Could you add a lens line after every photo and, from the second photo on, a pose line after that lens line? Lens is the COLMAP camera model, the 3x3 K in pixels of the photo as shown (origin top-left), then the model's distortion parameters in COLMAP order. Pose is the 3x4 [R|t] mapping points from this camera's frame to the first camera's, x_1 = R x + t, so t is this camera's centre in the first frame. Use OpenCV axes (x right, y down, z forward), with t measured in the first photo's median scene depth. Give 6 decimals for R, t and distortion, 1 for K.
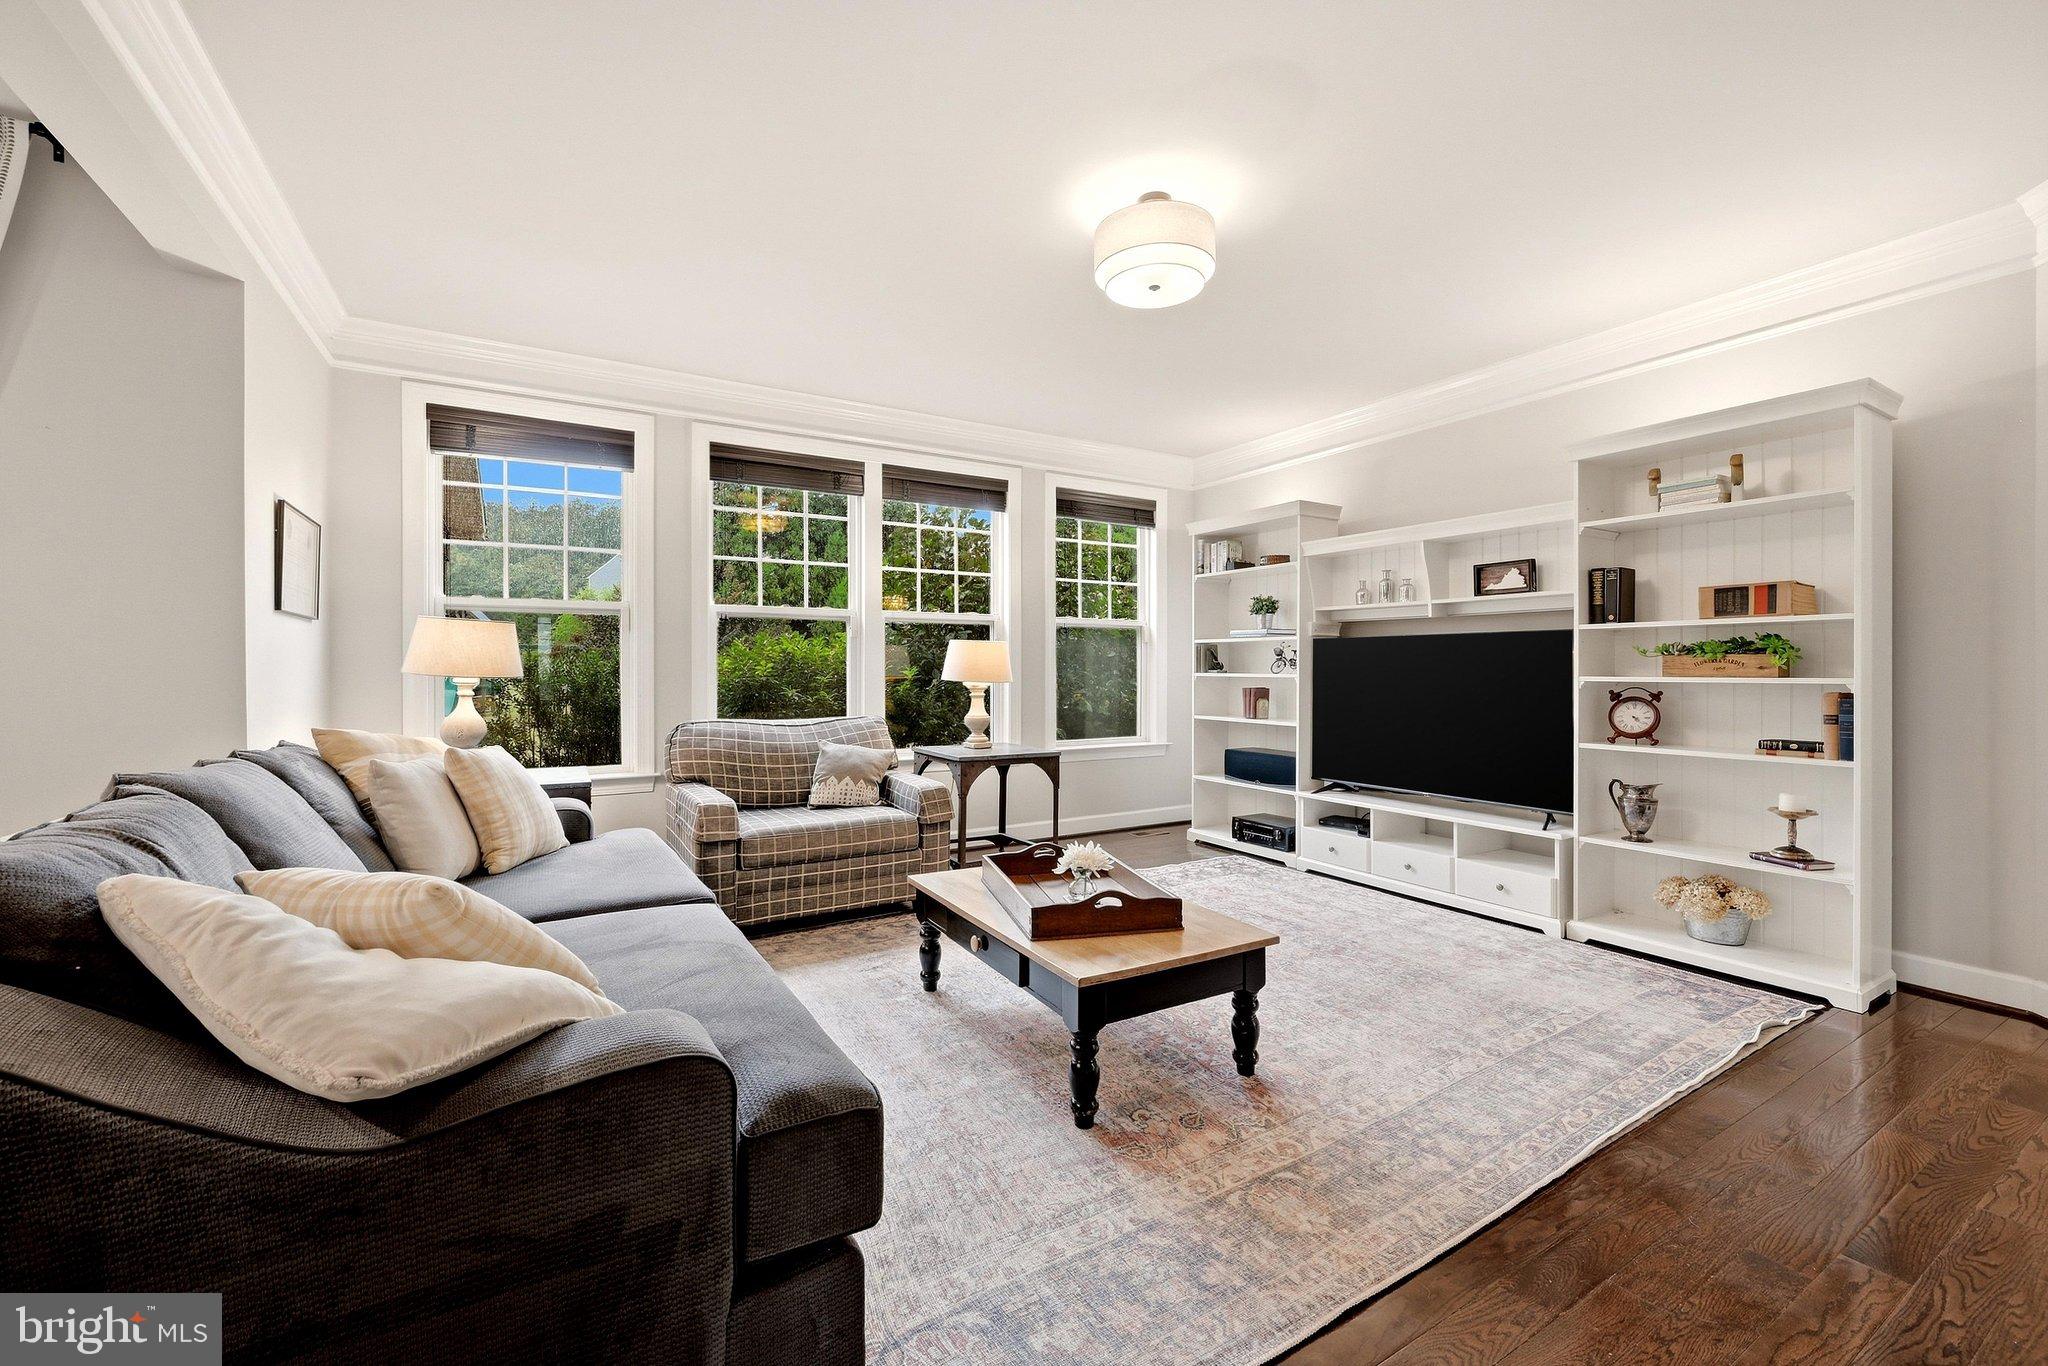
lens RADIAL K [[814.6, 0, 1018.2], [0, 814.6, 665.2], [0, 0, 1]] dist [-0.015639, 0.000193]
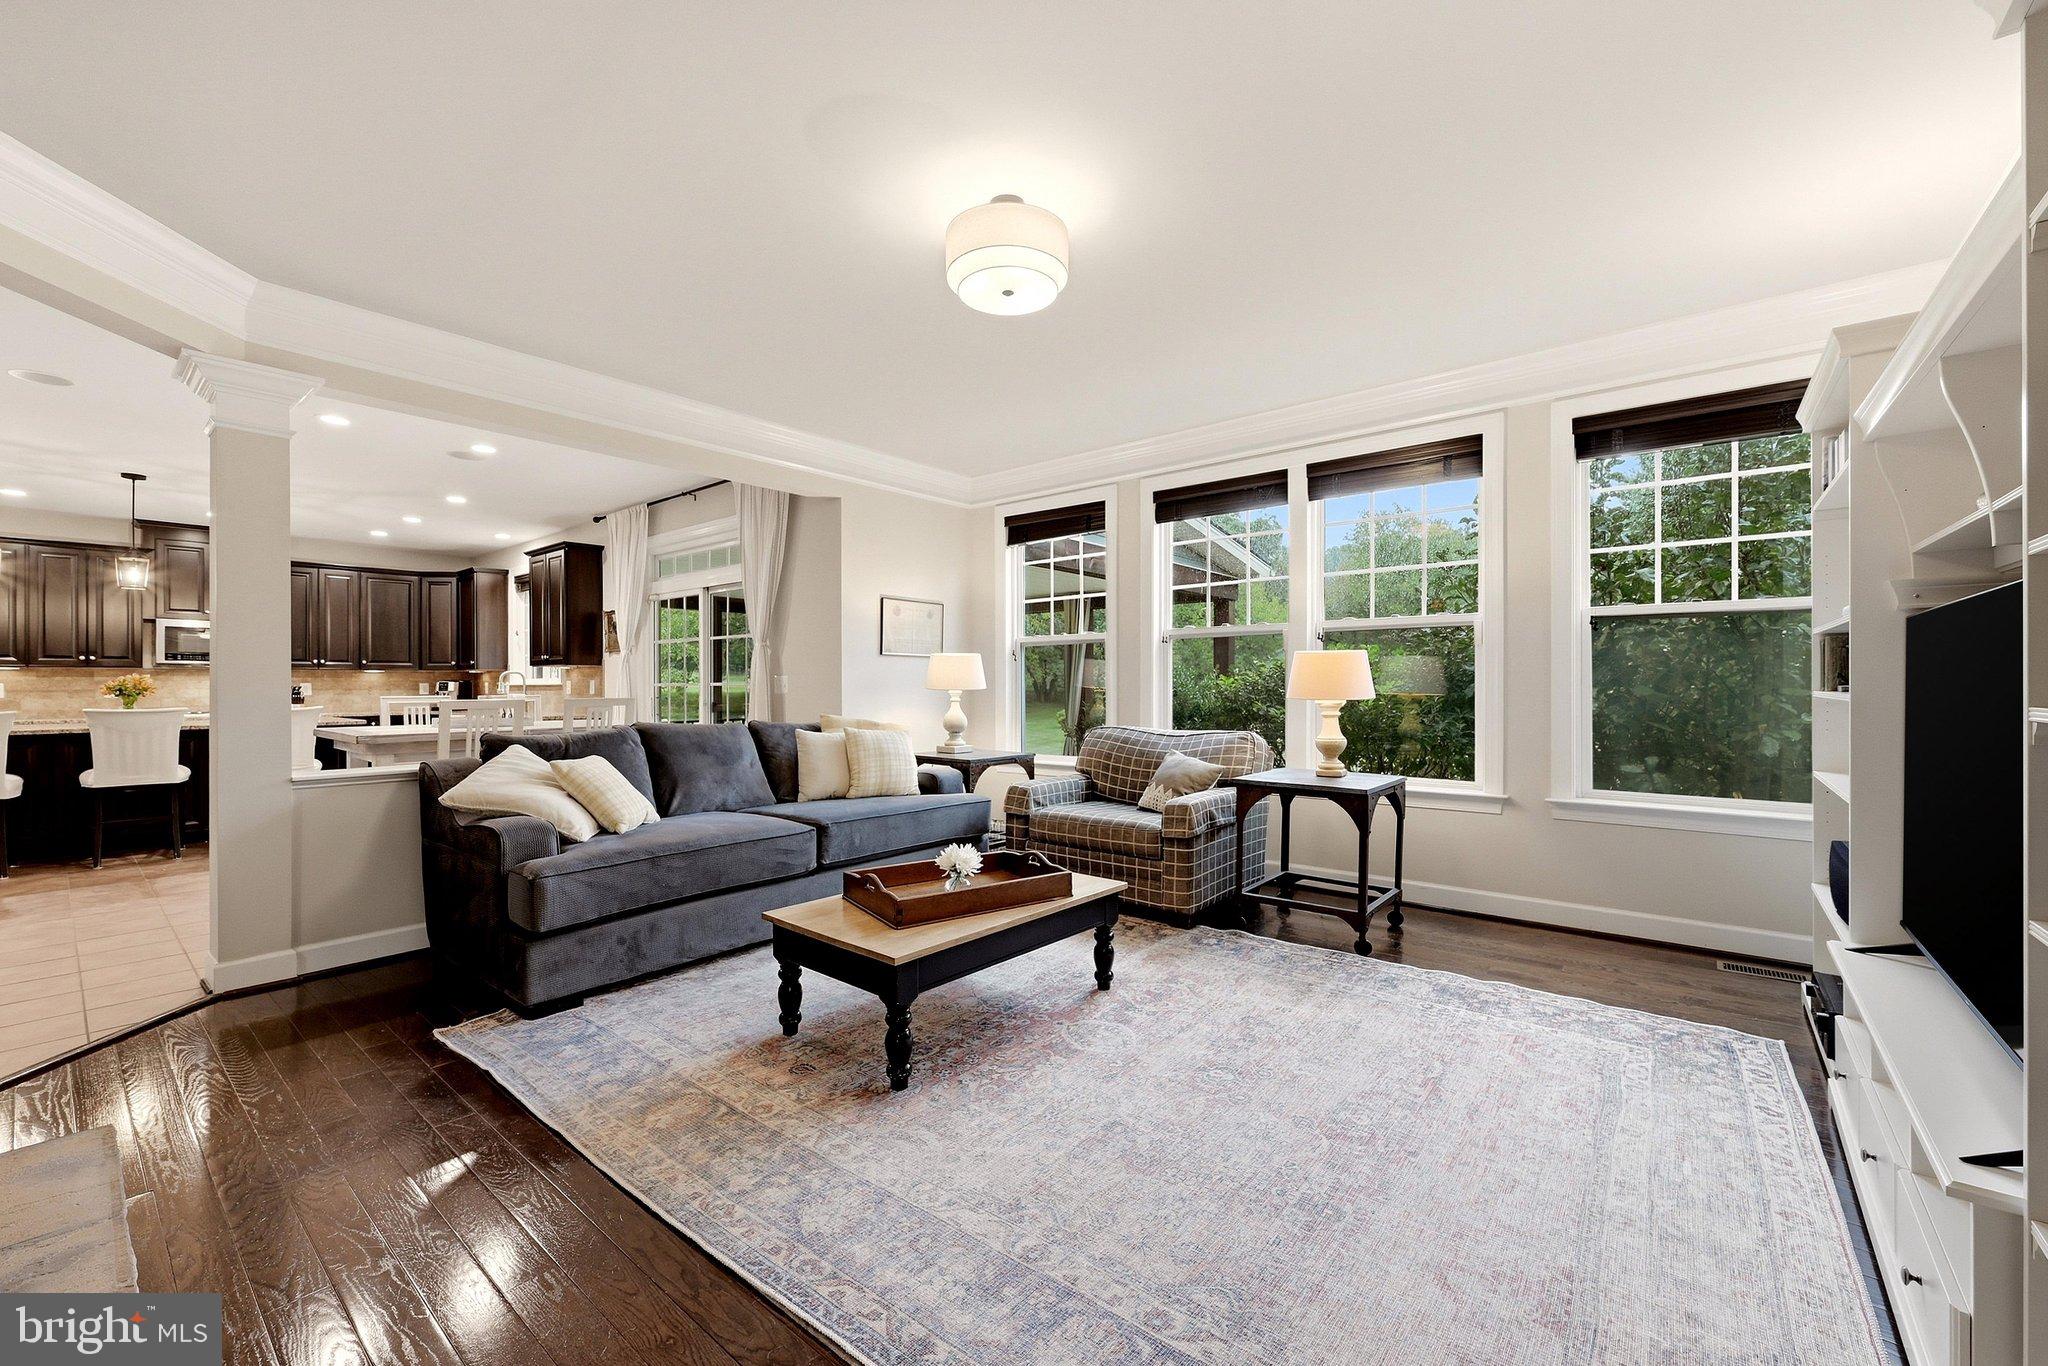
lens RADIAL K [[814.2, 0, 1023.3], [0, 814.2, 682.1], [0, 0, 1]] dist [-0.000799, -0.000271]
pose [[0.350094, -0.000958, -0.936714, 0.748317], [0.007576, 0.999970, 0.001809, -0.002006], [0.936684, -0.007730, 0.350091, 0.460148]]
